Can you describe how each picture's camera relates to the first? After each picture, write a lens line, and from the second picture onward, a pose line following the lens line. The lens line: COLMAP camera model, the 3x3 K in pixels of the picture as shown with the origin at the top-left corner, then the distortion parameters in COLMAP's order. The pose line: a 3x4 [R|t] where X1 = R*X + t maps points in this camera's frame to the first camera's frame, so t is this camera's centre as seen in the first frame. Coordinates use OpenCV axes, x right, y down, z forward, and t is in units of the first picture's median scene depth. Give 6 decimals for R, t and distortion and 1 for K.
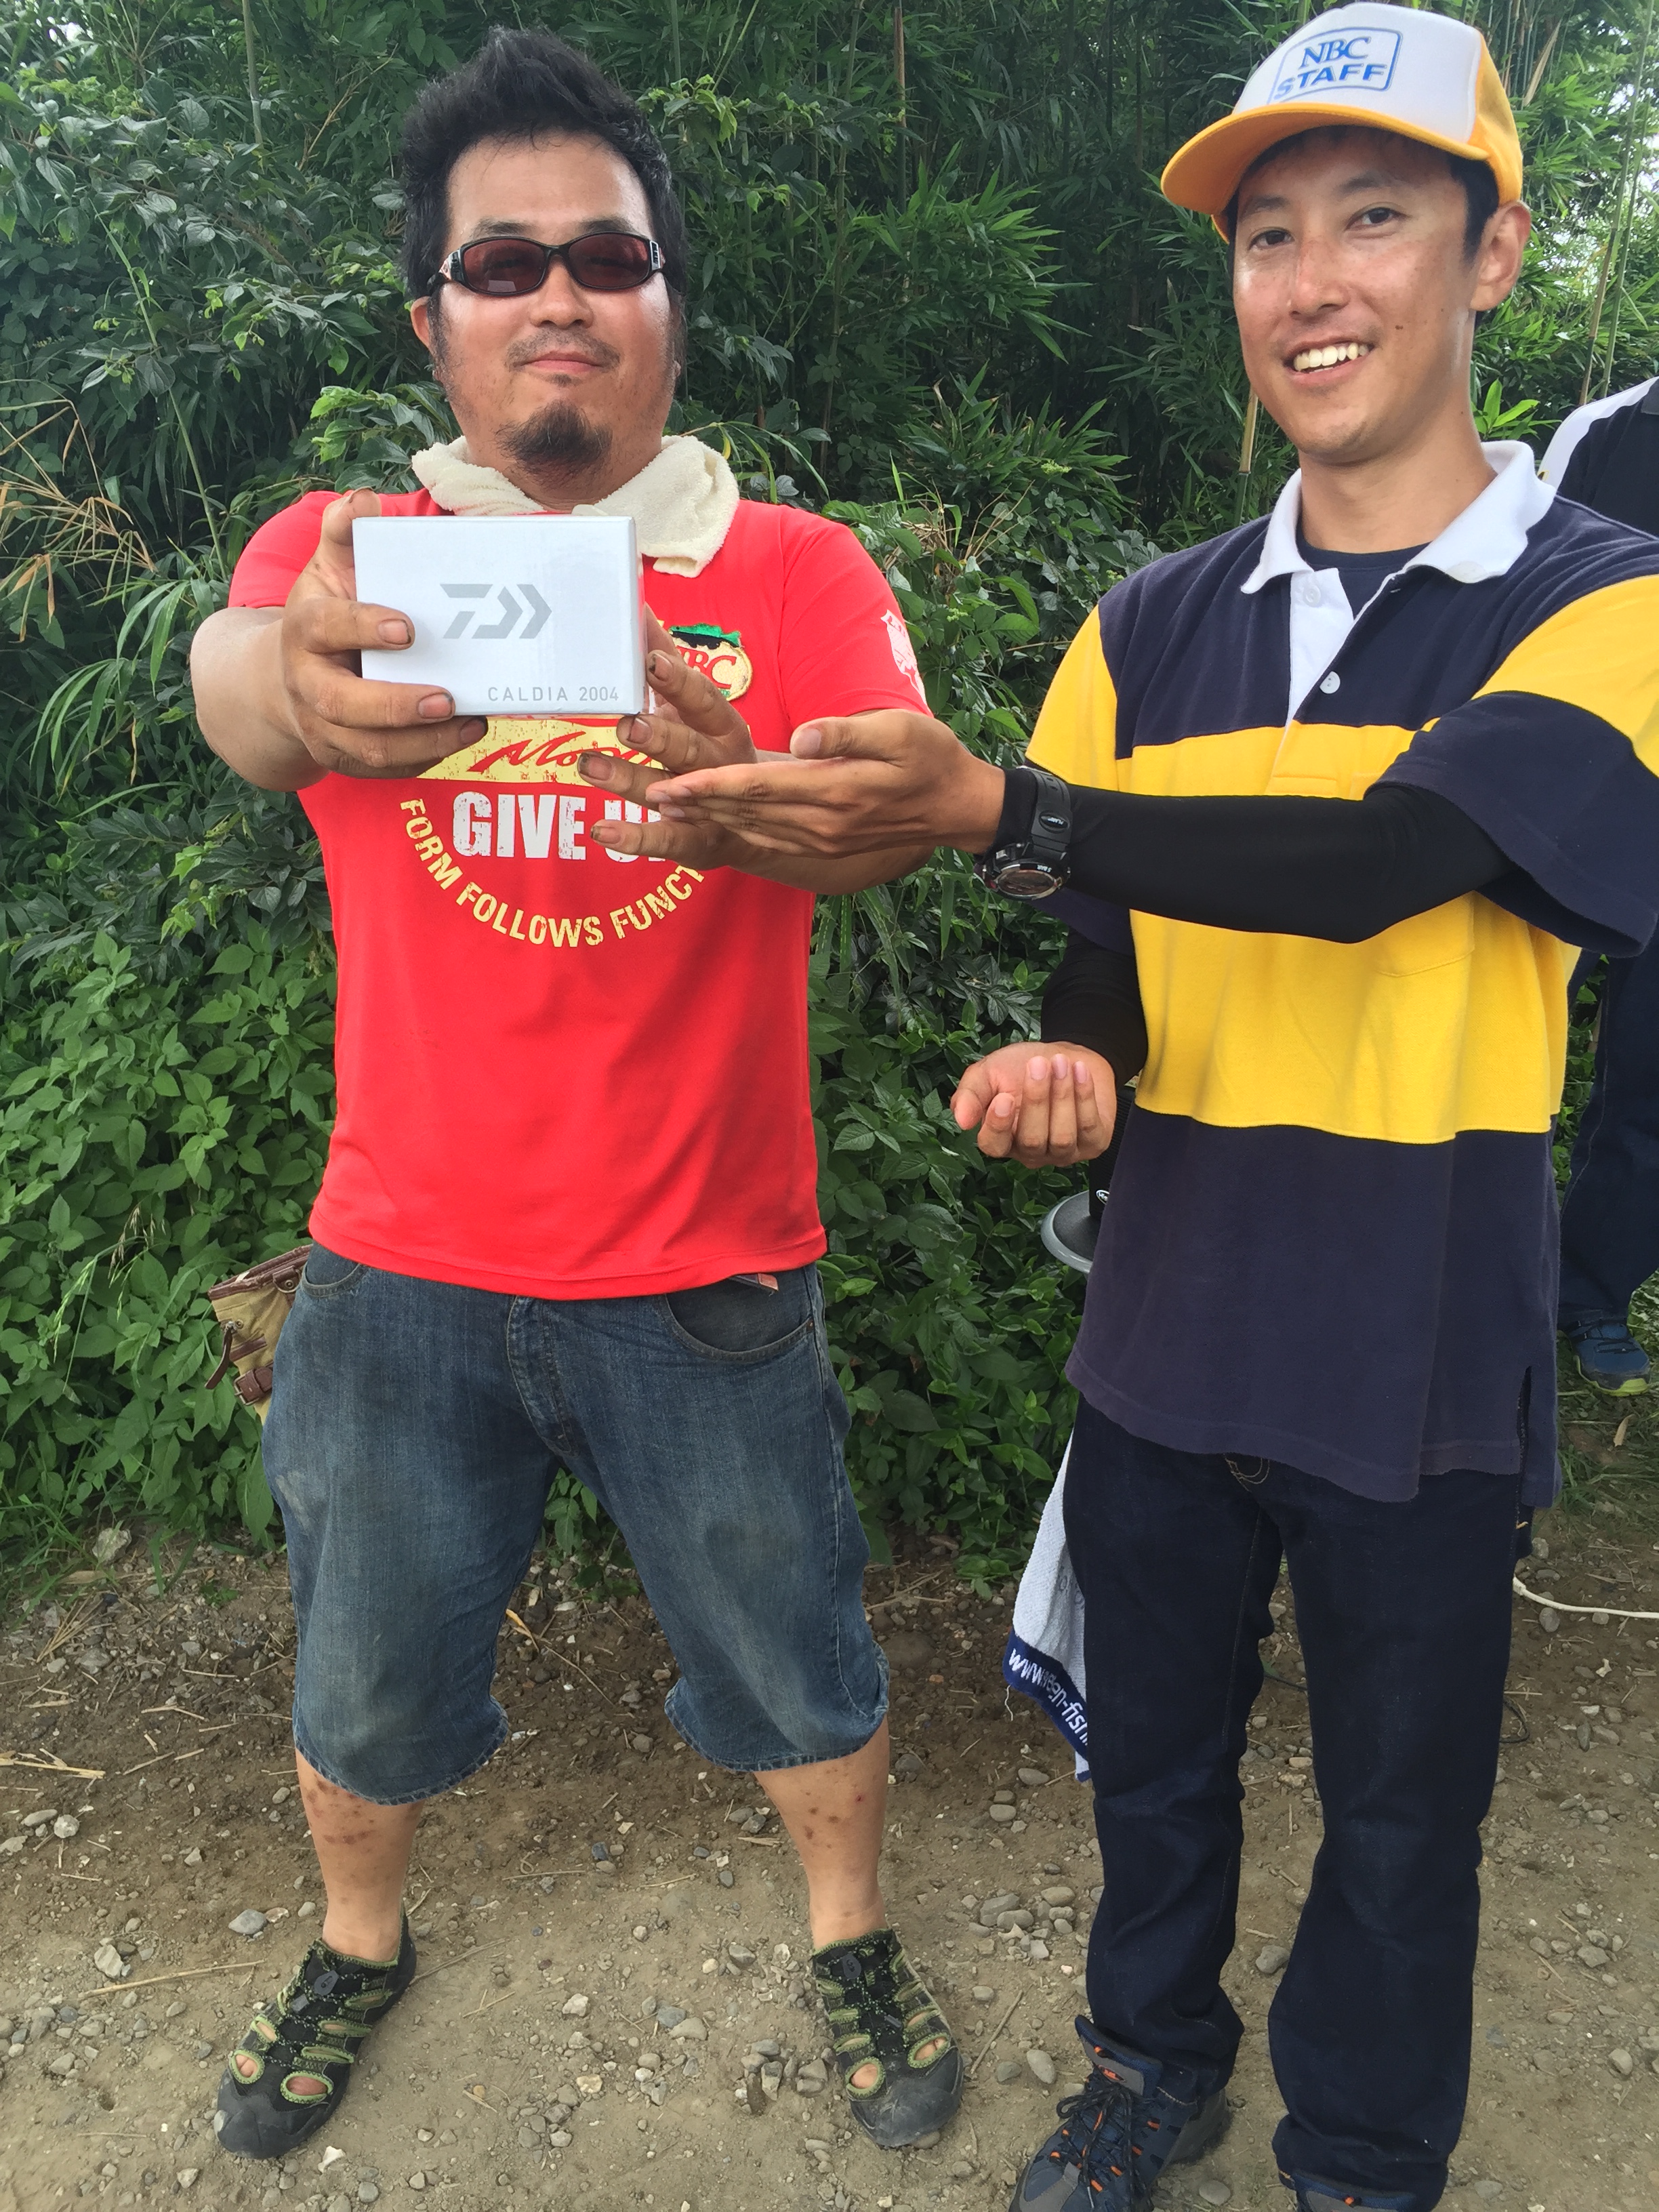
lens RADIAL K [[1893.9, 0, 820.9], [0, 1893.9, 1115.3], [0, 0, 1]] dist [0.072162, -0.116663]
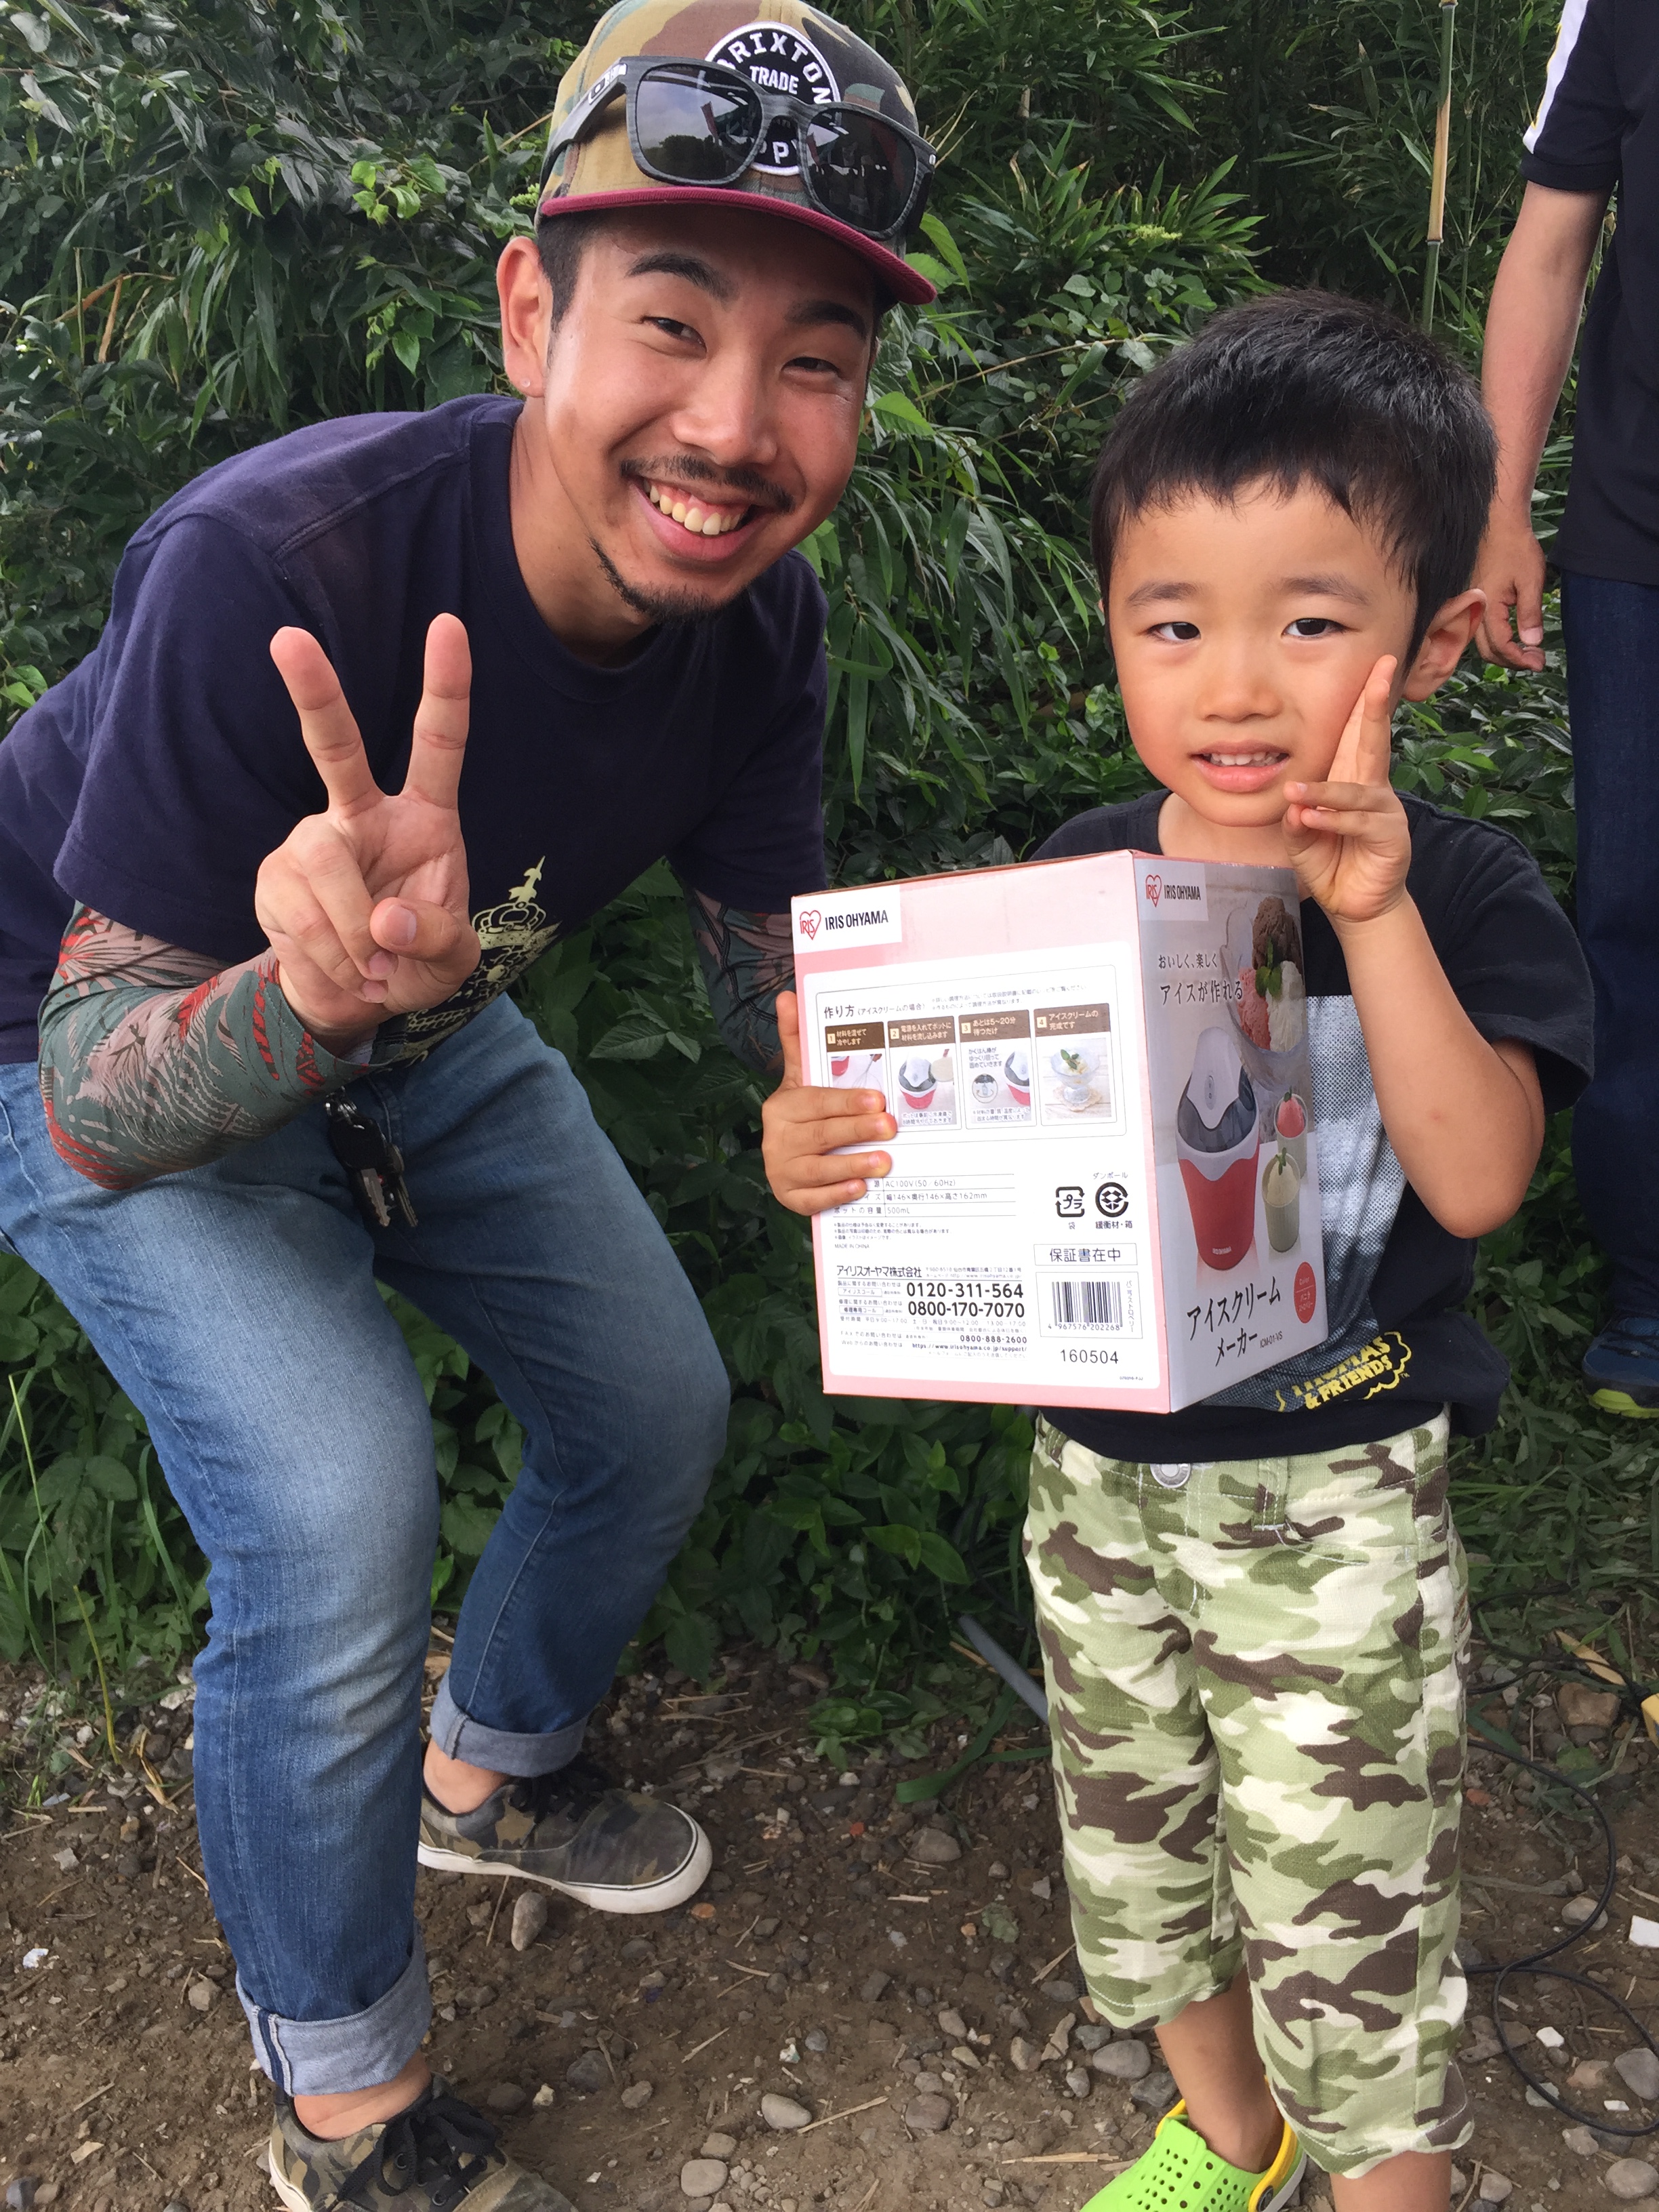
lens RADIAL K [[1893.9, 0, 820.9], [0, 1893.9, 1115.3], [0, 0, 1]] dist [0.072162, -0.116663]
pose [[0.982723, -0.009302, -0.184848, 0.200104], [0.002210, 0.999255, -0.038536, 0.062199], [0.185069, 0.037461, 0.982011, 0.375865]]
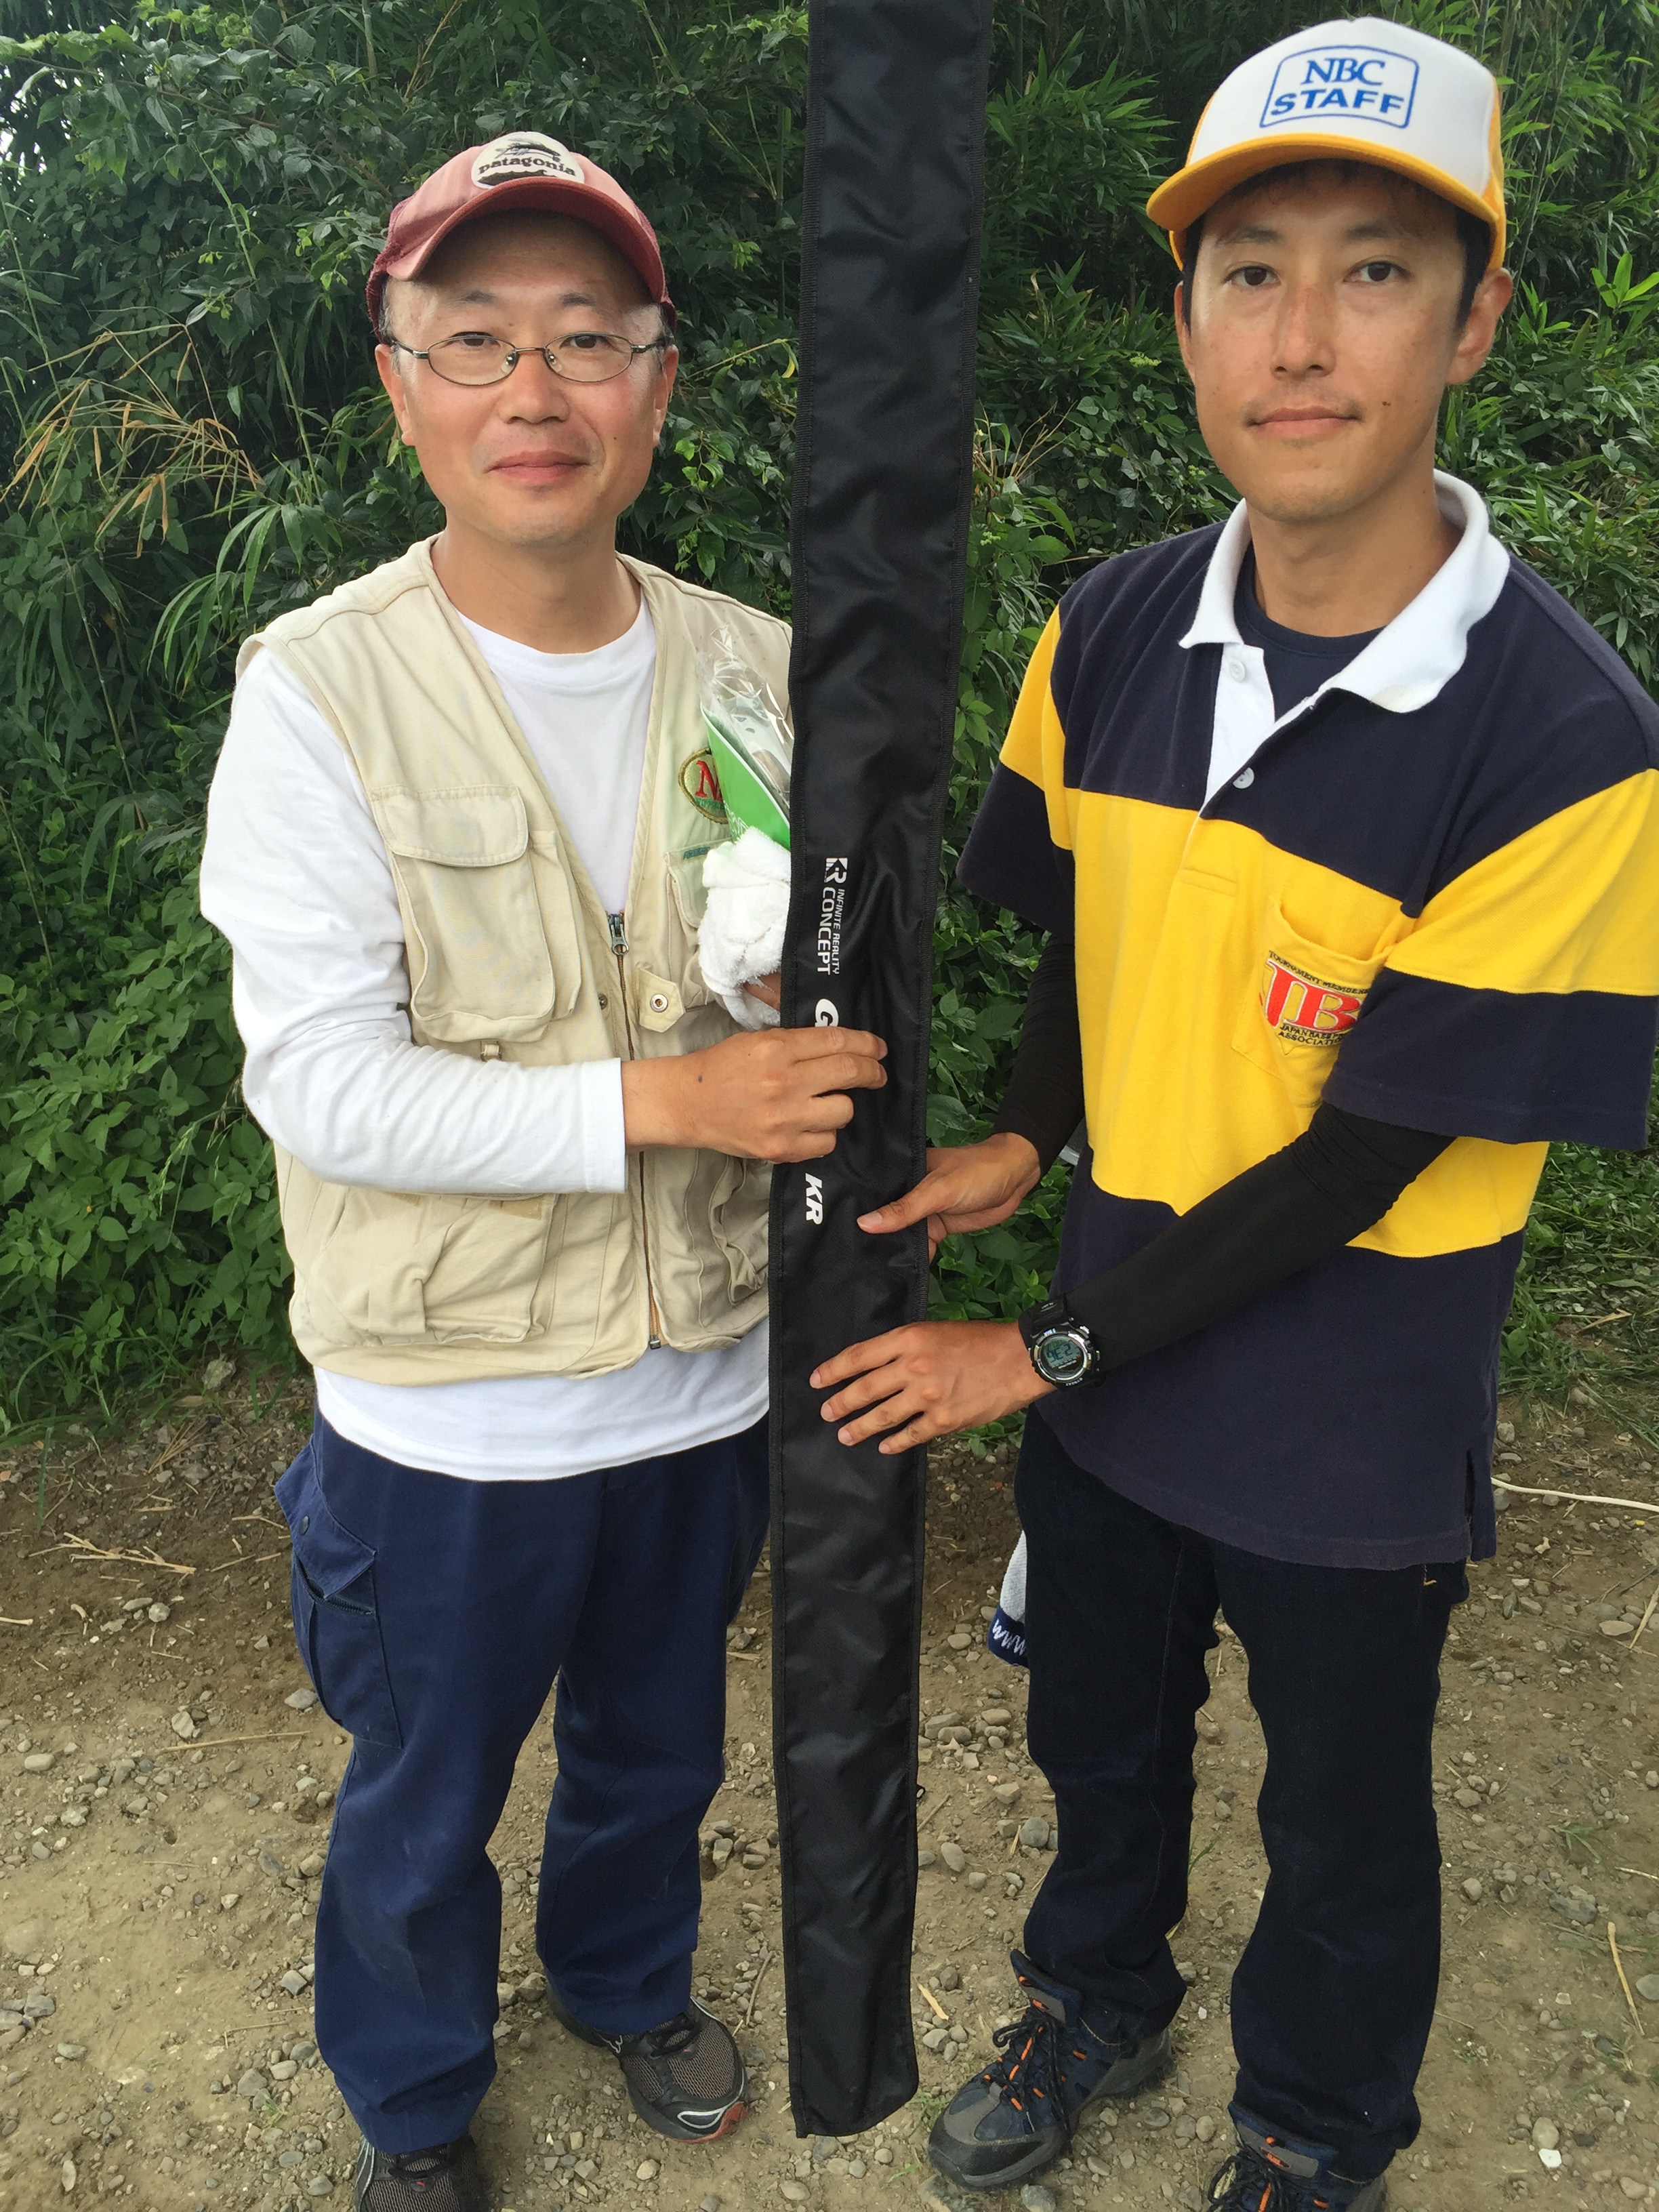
lens RADIAL K [[1893.9, 0, 820.9], [0, 1893.9, 1115.3], [0, 0, 1]] dist [0.072162, -0.116663]
pose [[0.995071, 0.027740, -0.095204, 0.093373], [-0.020241, 0.996681, 0.078848, -0.026336], [0.097076, -0.076532, 0.992330, -0.080577]]
